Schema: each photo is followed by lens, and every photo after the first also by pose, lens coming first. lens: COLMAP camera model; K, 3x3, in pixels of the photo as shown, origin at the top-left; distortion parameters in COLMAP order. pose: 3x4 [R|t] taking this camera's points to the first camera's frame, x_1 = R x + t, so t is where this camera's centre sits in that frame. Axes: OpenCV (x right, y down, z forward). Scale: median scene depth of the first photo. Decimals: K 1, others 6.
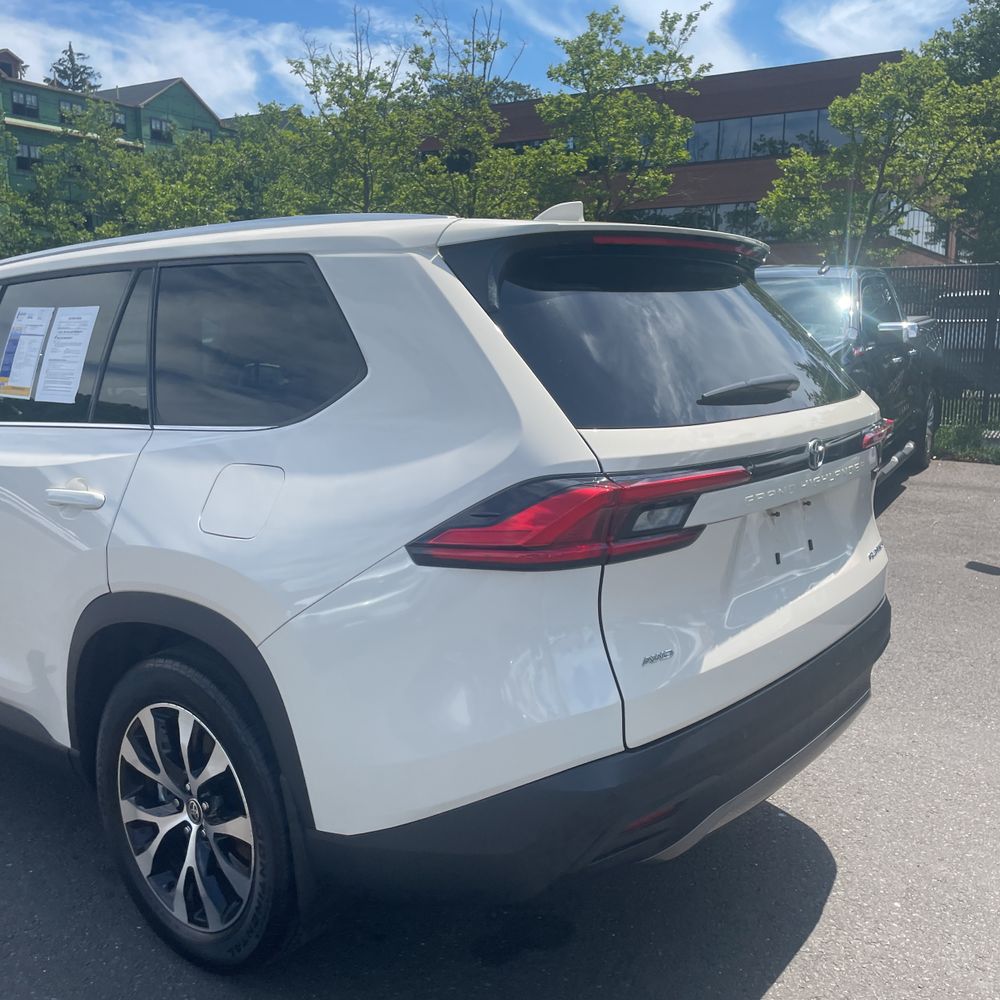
lens RADIAL K [[1013.1, 0, 509.9], [0, 1013.1, 492.8], [0, 0, 1]] dist [0.069689, -0.090679]
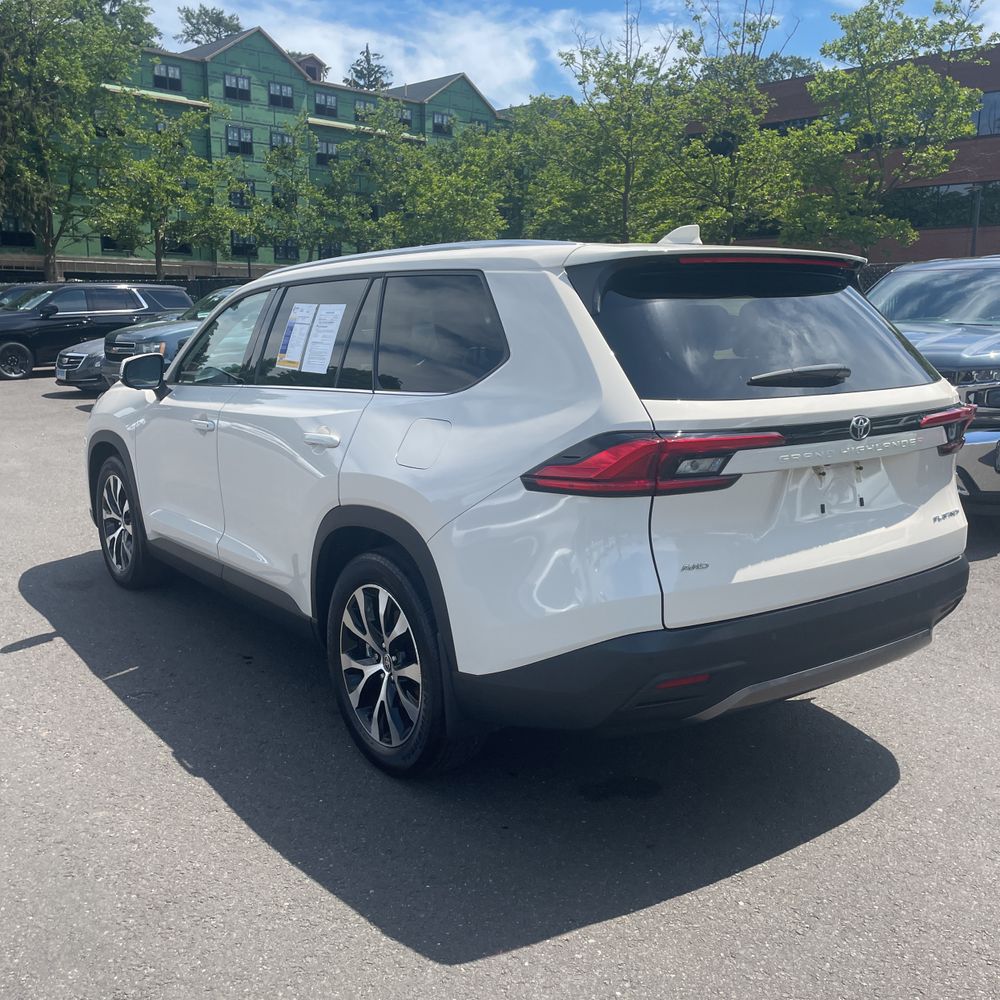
lens RADIAL K [[1012.9, 0, 503.0], [0, 1012.9, 488.2], [0, 0, 1]] dist [0.087522, -0.115285]
pose [[0.966350, 0.054888, -0.251308, 0.014035], [-0.051893, 0.998481, 0.018537, 0.002577], [0.251944, -0.004872, 0.967730, -0.024147]]
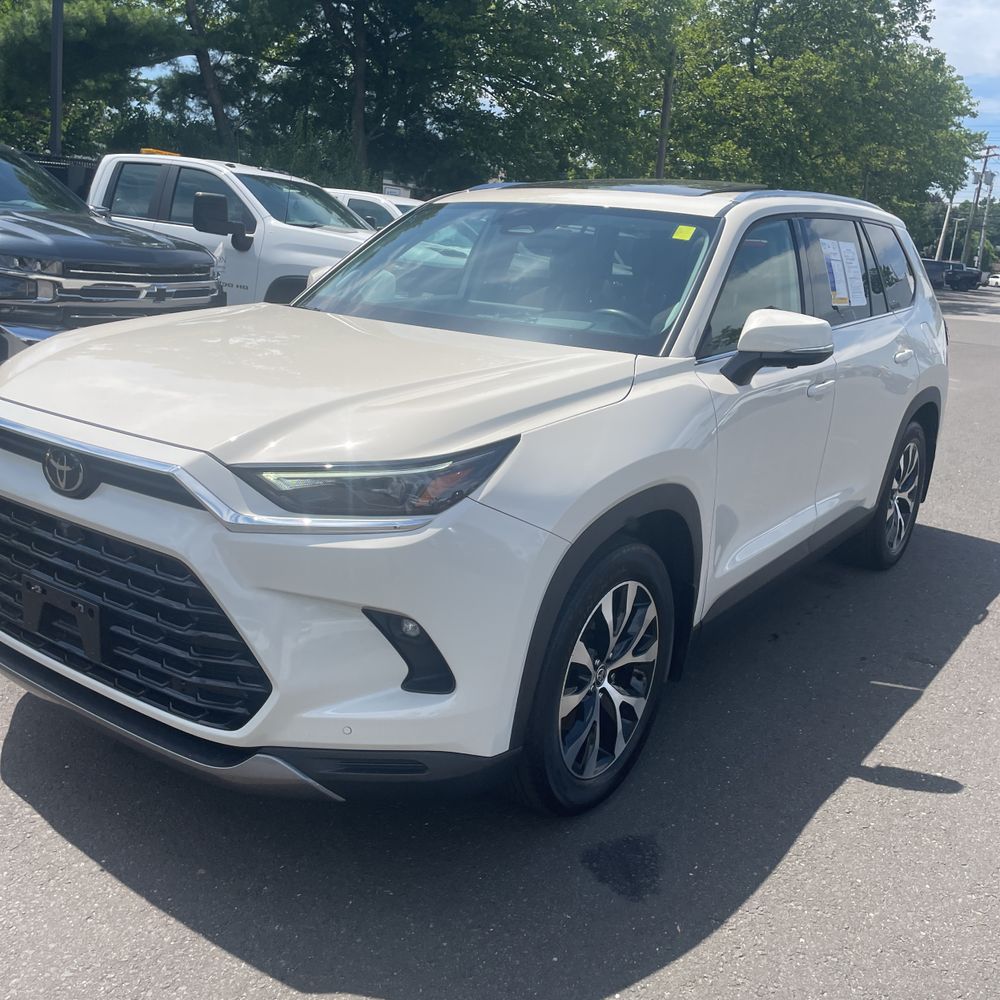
lens RADIAL K [[1002.6, 0, 505.8], [0, 1002.6, 491.7], [0, 0, 1]] dist [0.091538, -0.129750]
pose [[-0.053368, -0.239265, 0.969487, -0.170238], [0.094597, 0.965293, 0.243437, -0.020803], [-0.994084, 0.104702, -0.028882, 0.138645]]
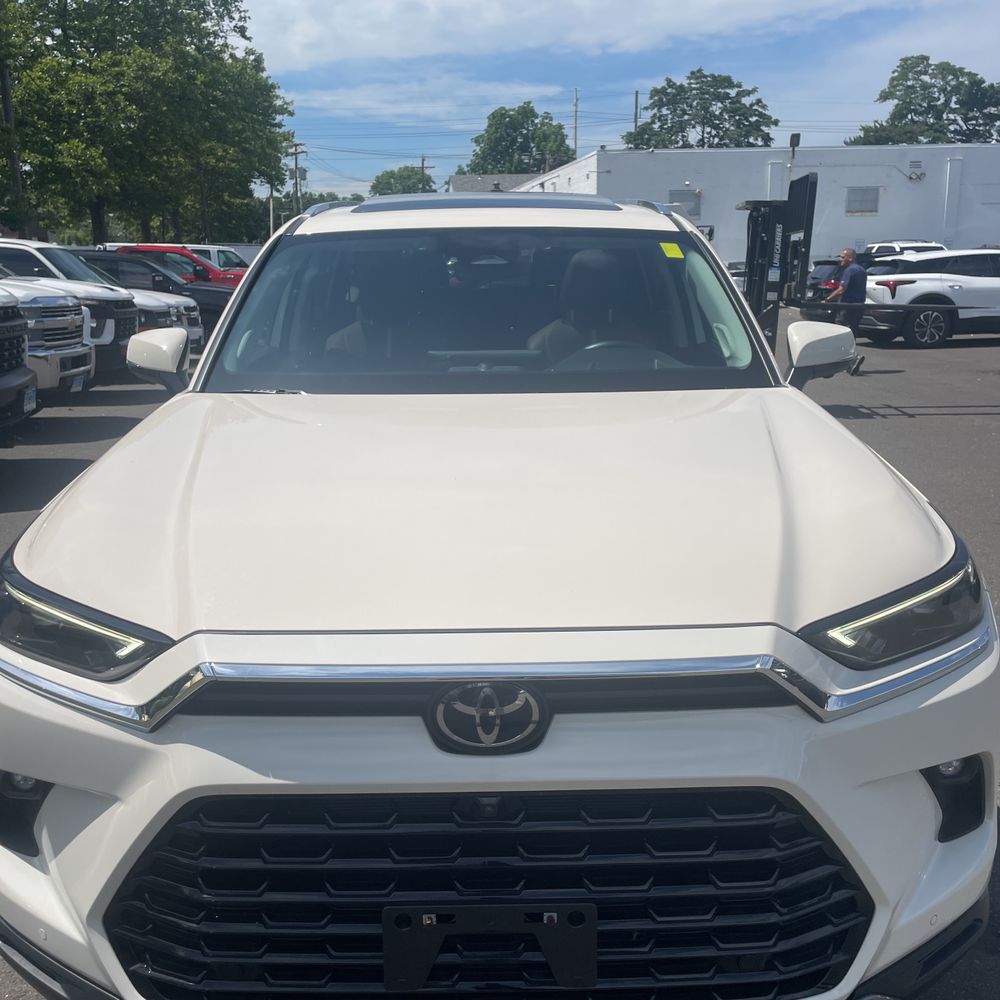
lens RADIAL K [[995.6, 0, 500.0], [0, 995.6, 500.0], [0, 0, 1]] dist [0.109620, -0.140421]
pose [[-0.629631, -0.168778, 0.758340, -0.130831], [0.141584, 0.934842, 0.325614, -0.030599], [-0.763884, 0.312385, -0.564709, 0.188349]]
